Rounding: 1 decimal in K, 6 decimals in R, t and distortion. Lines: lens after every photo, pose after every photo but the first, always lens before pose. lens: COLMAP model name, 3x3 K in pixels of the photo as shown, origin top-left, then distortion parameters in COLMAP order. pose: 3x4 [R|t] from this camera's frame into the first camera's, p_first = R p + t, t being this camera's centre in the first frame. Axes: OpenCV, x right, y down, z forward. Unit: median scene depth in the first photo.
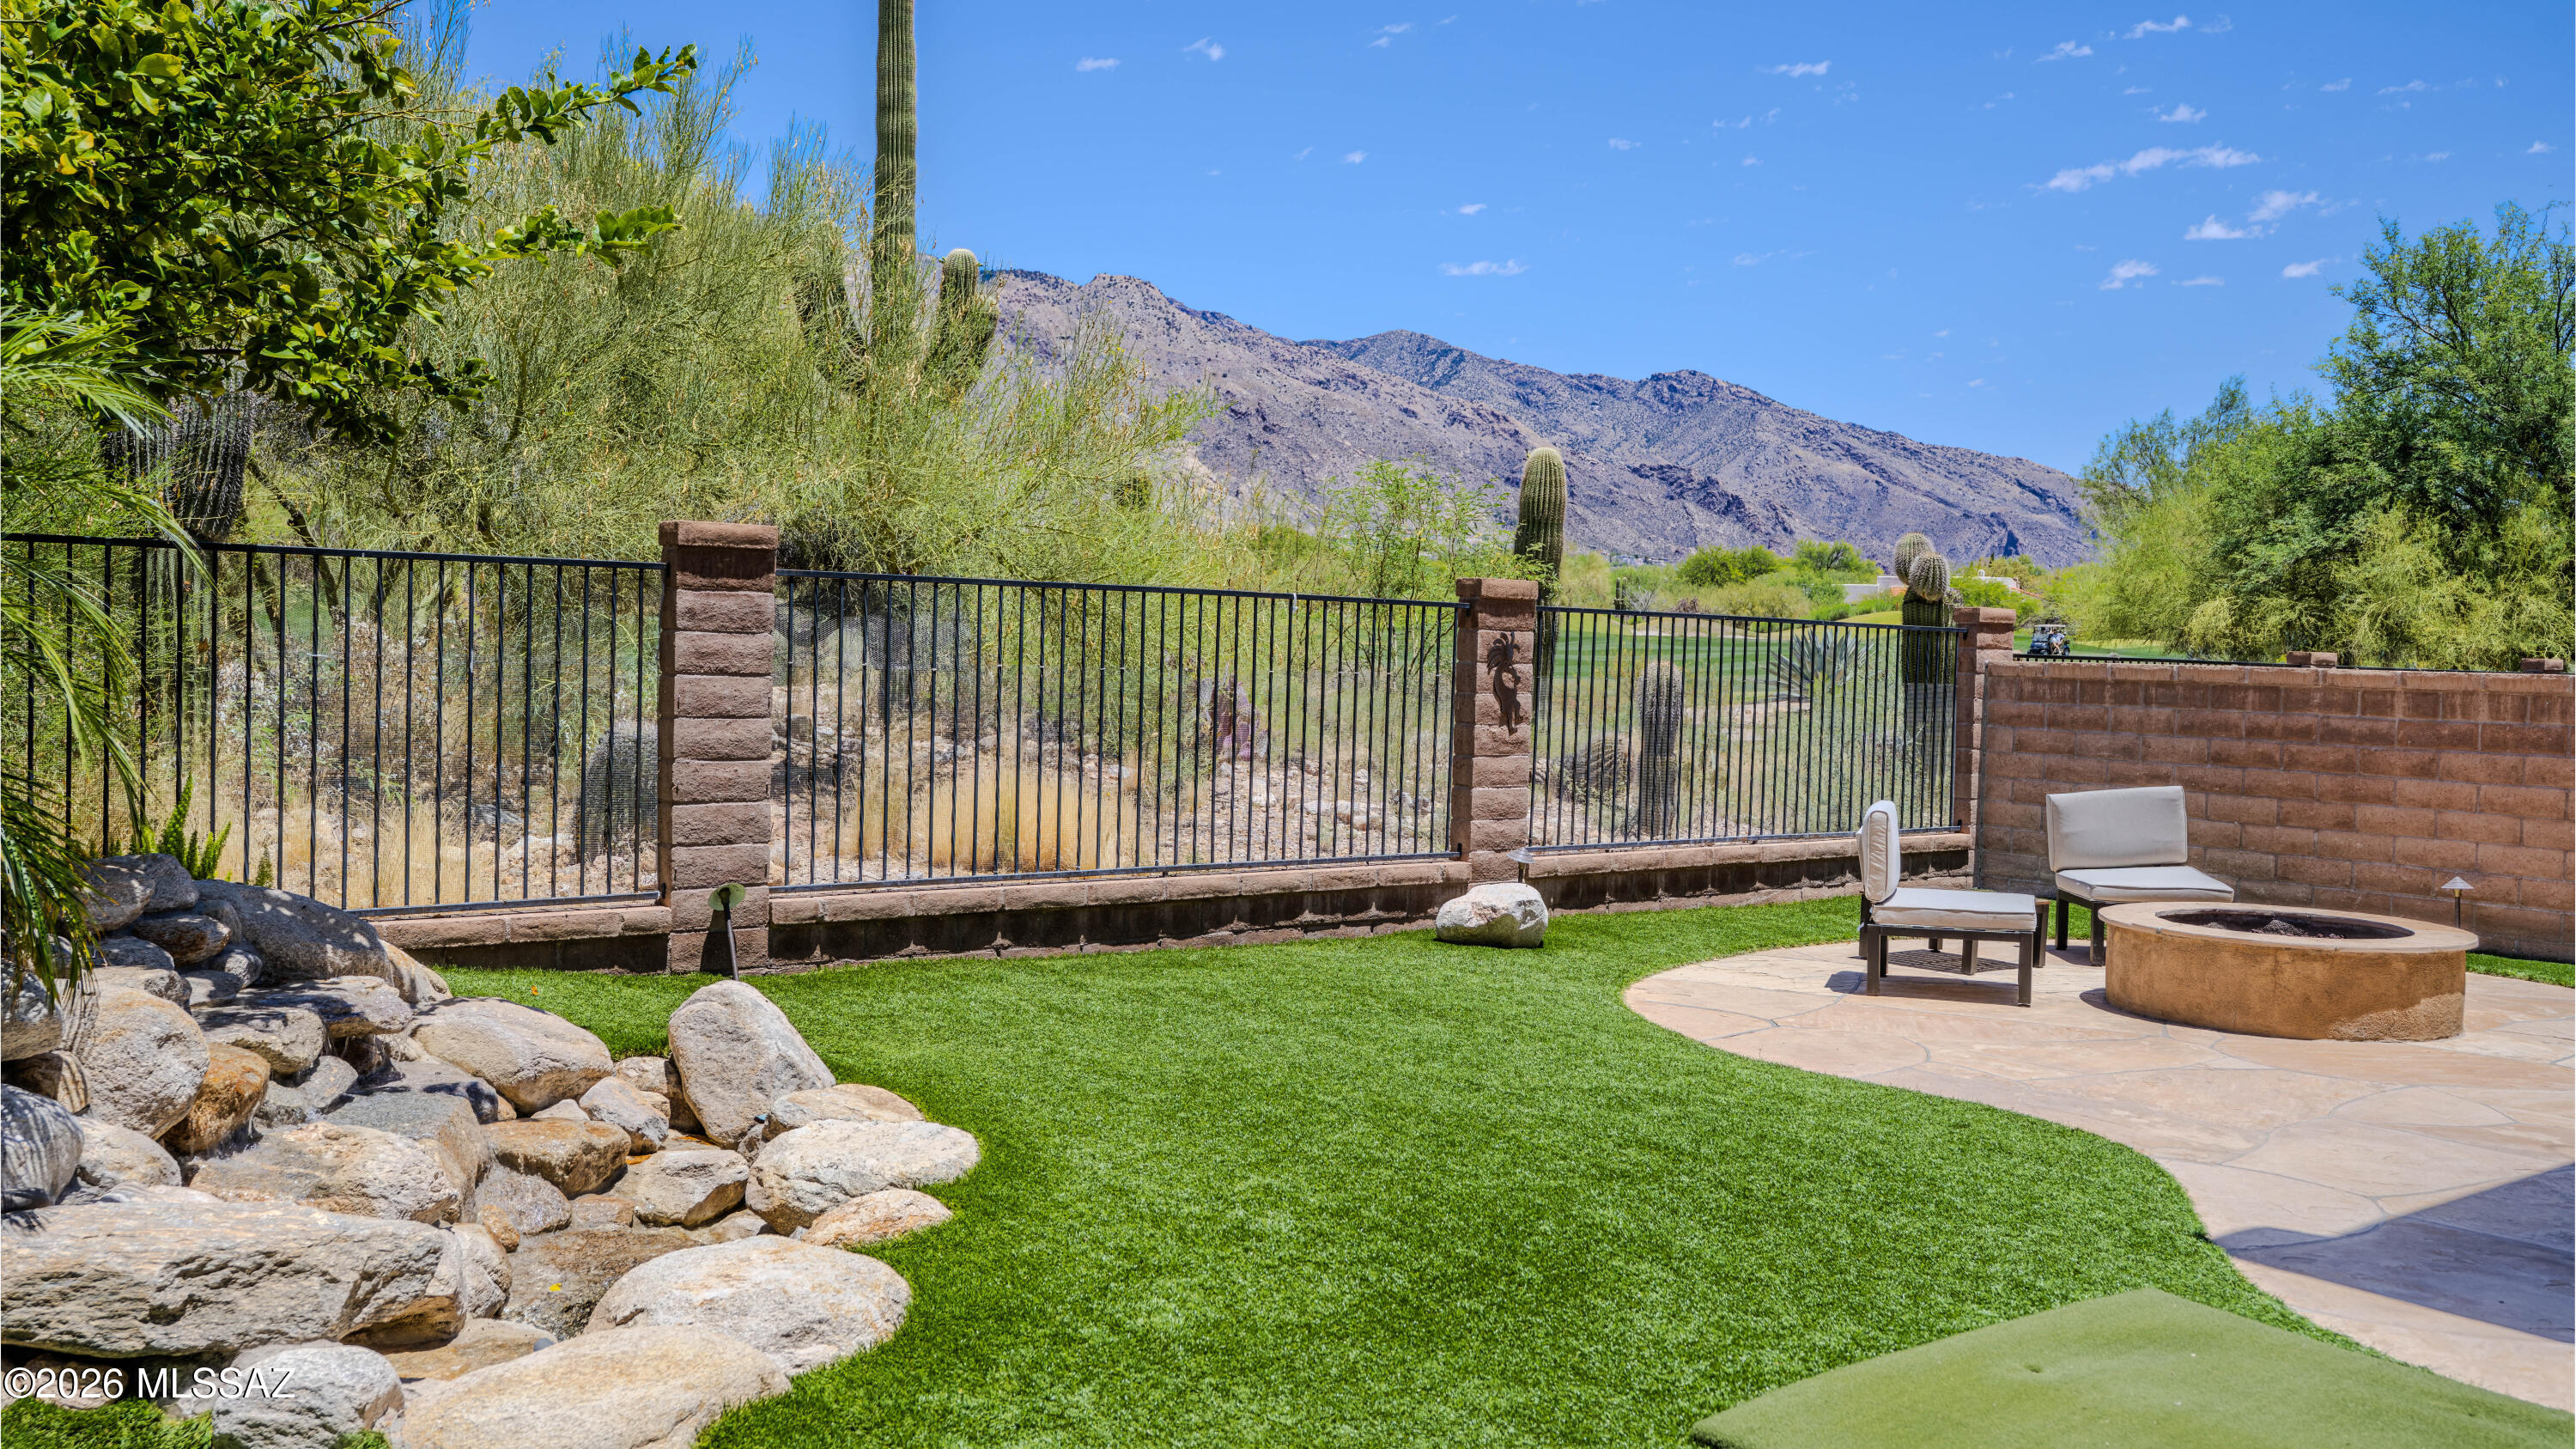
lens RADIAL K [[2196.4, 0, 1287.1], [0, 2196.4, 728.0], [0, 0, 1]] dist [0.007280, 0.001836]
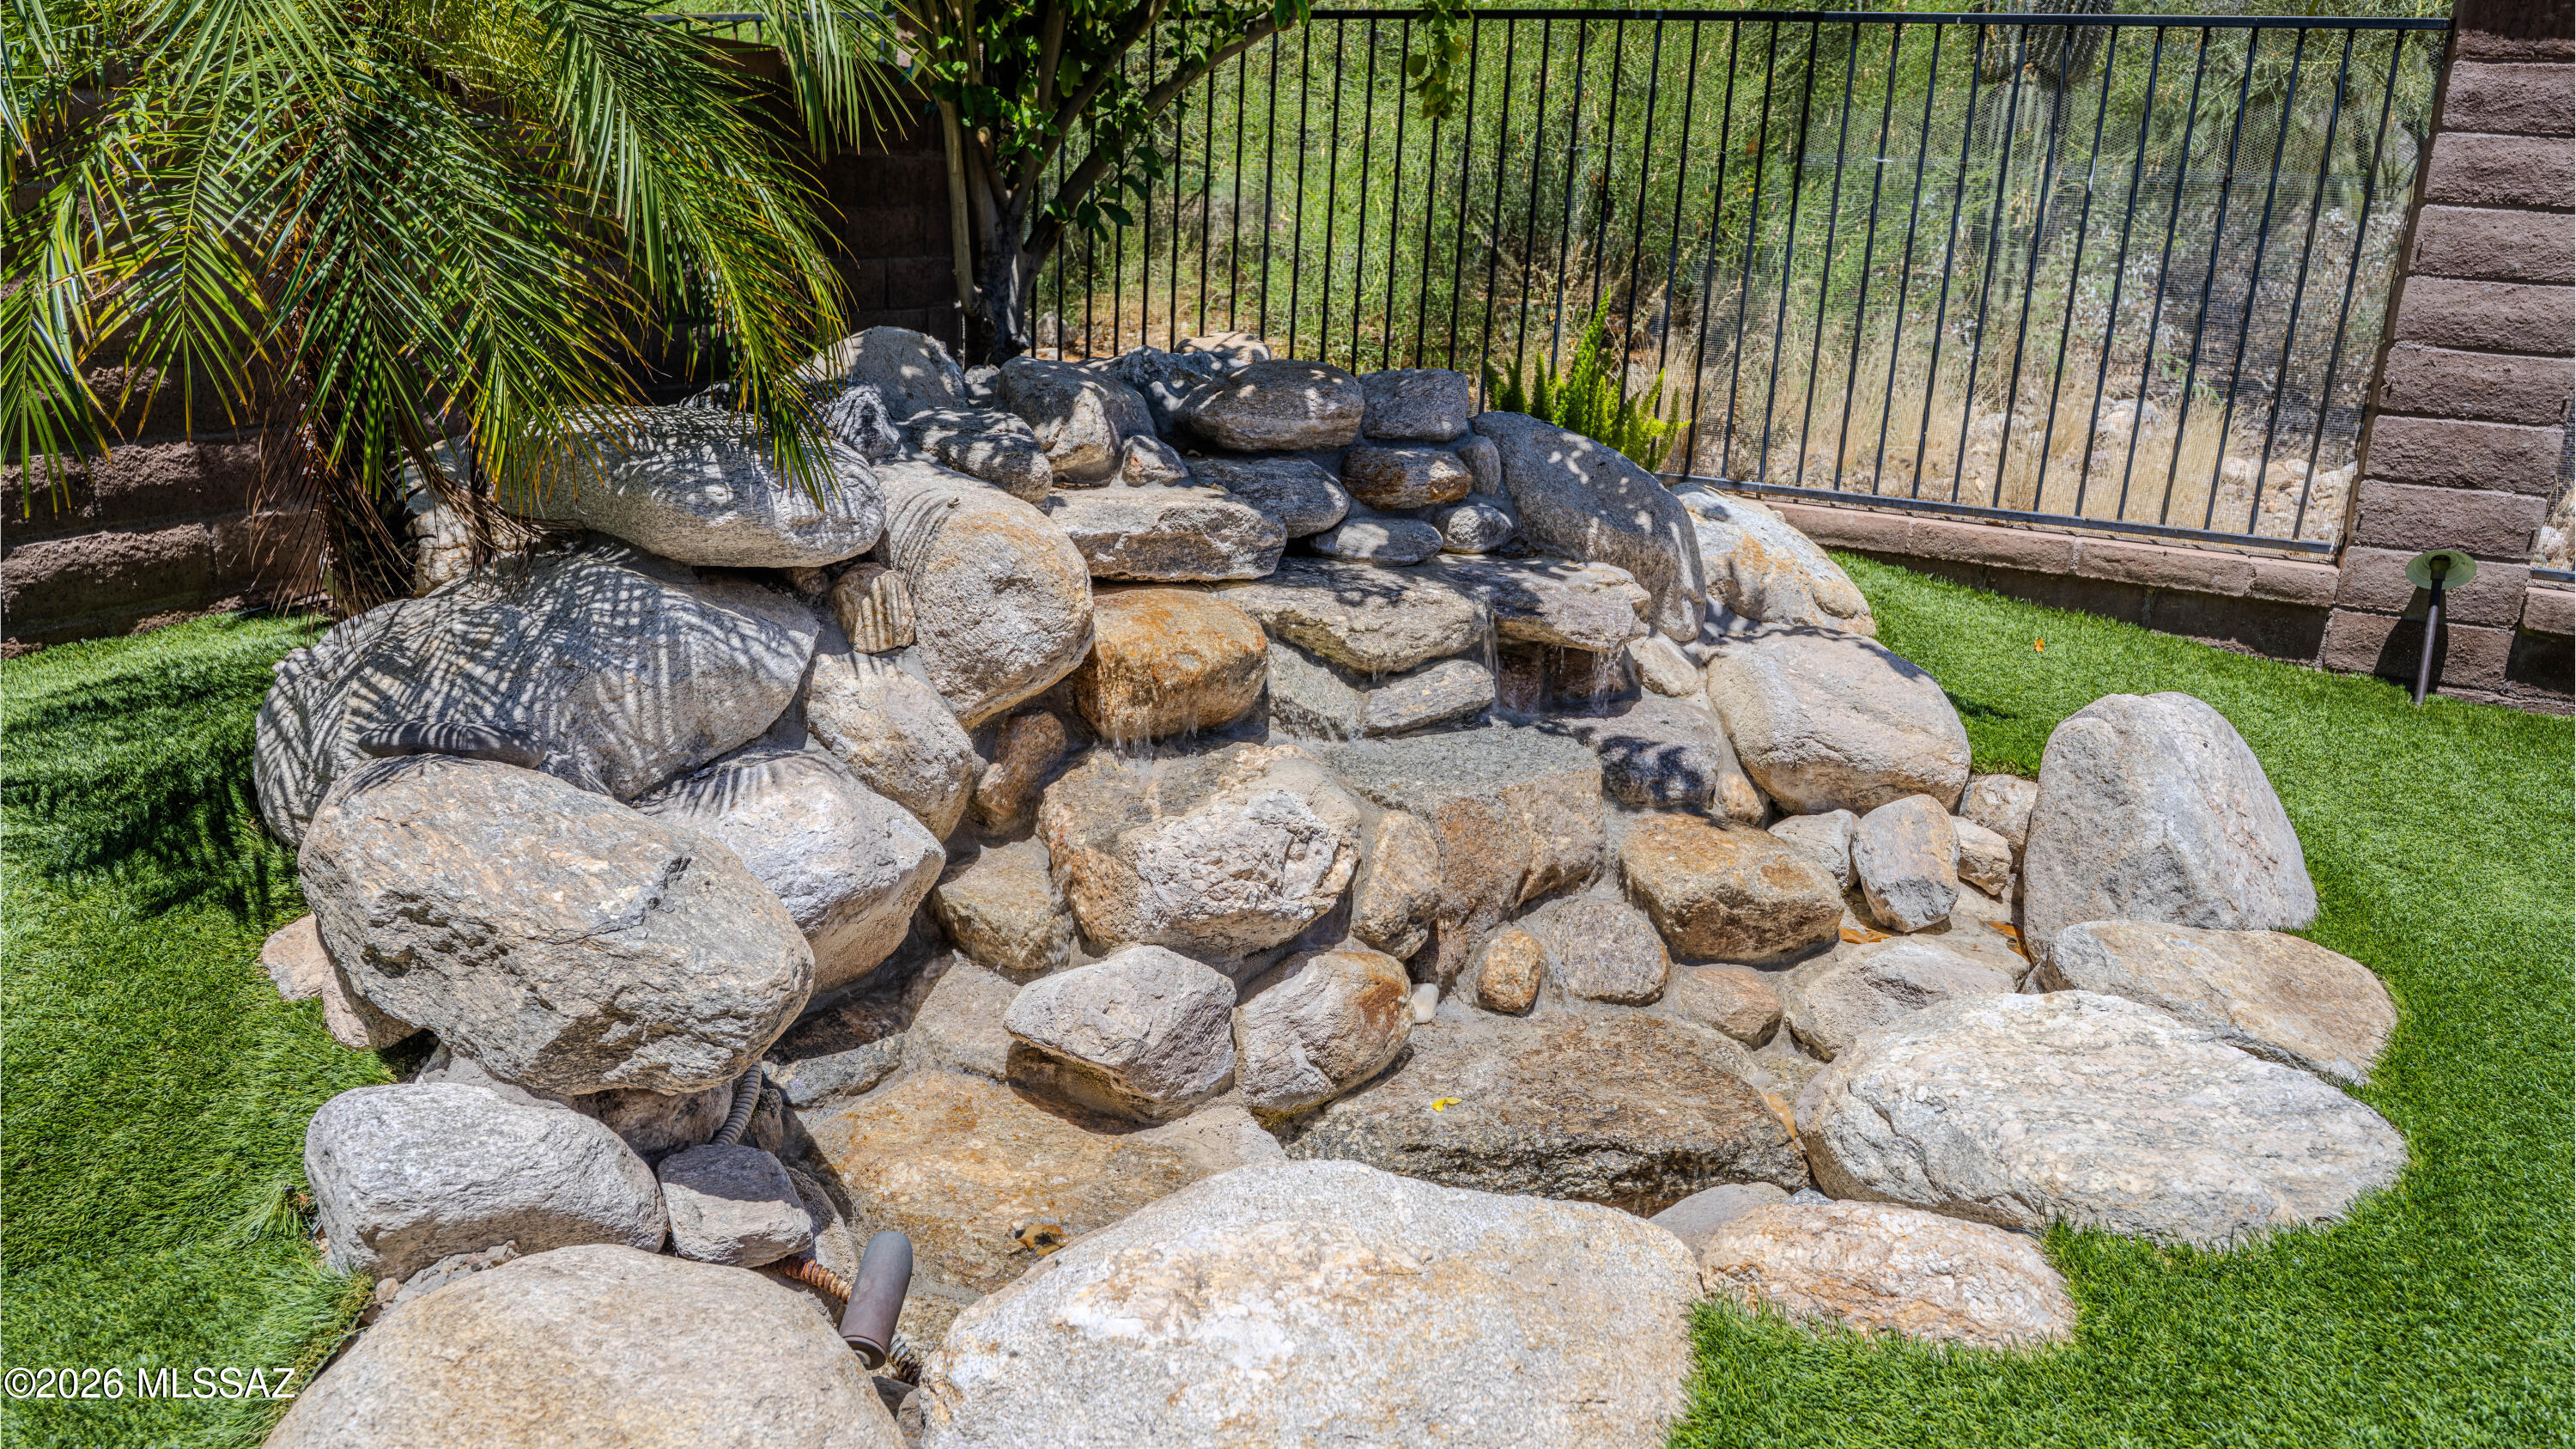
lens RADIAL K [[1735.2, 0, 1288.3], [0, 1735.2, 718.0], [0, 0, 1]] dist [-0.028506, 0.004342]
pose [[0.464634, 0.245336, -0.850838, 0.023193], [-0.071148, 0.968090, 0.240292, 0.024399], [0.882640, -0.051112, 0.467262, 0.500904]]
